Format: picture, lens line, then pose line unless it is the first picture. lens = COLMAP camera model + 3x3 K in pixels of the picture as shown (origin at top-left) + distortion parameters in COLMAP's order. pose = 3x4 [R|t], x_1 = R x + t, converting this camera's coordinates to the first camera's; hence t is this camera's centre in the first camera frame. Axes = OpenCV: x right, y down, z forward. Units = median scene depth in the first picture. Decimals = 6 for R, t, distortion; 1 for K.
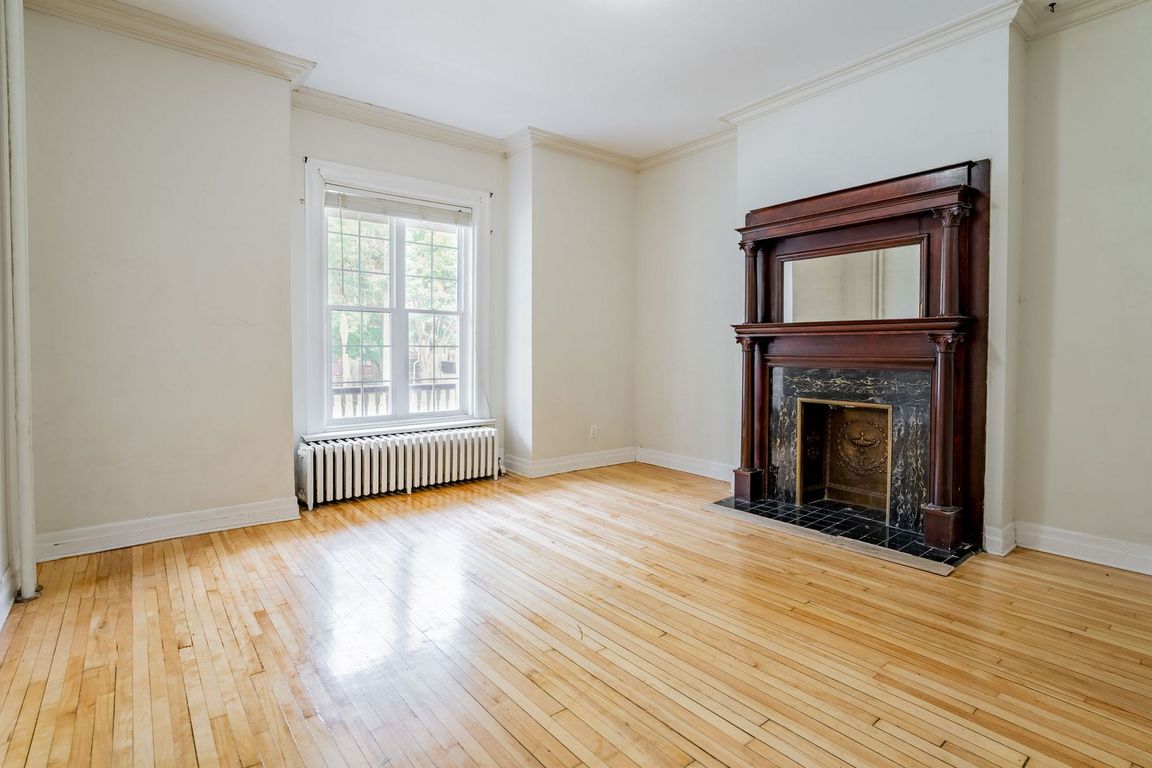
lens RADIAL K [[553.9, 0, 573.8], [0, 553.9, 366.4], [0, 0, 1]] dist [-0.018003, 0.000633]
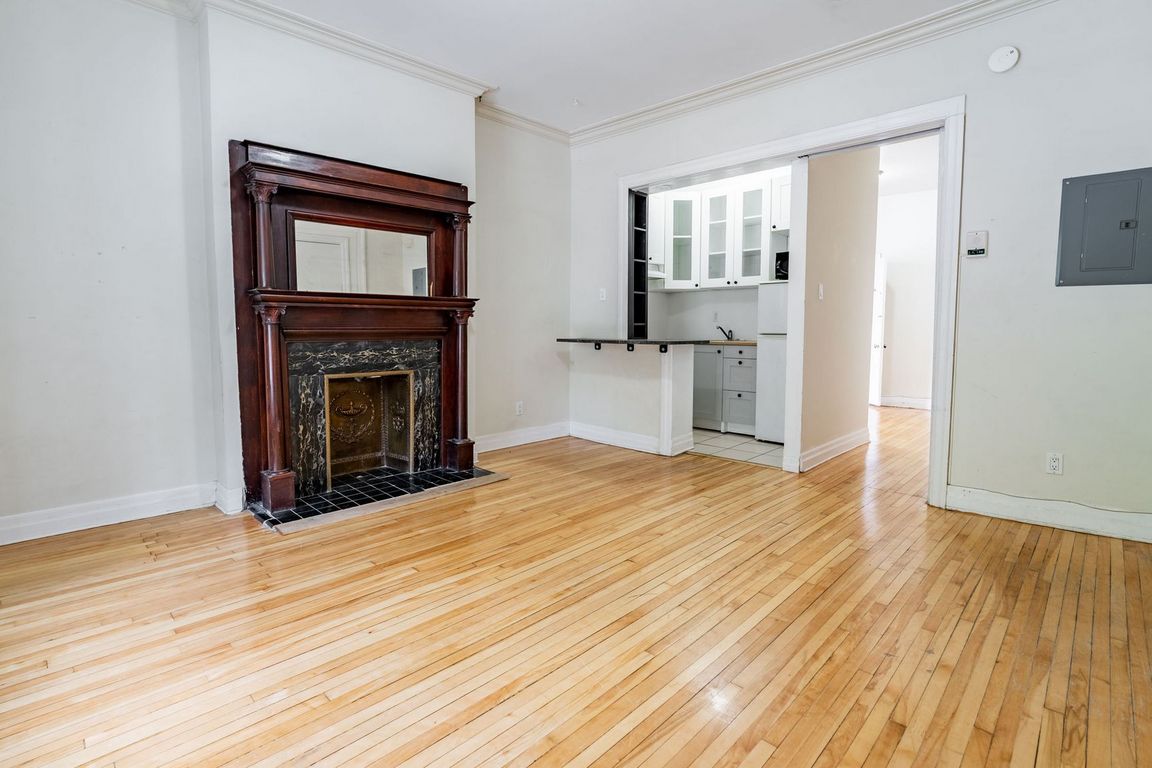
lens RADIAL K [[553.9, 0, 573.8], [0, 553.9, 366.4], [0, 0, 1]] dist [-0.018003, 0.000633]
pose [[-0.121336, -0.075504, 0.989736, -0.624922], [0.027883, 0.996450, 0.079435, -0.021043], [-0.992220, 0.037235, -0.118800, 0.798314]]
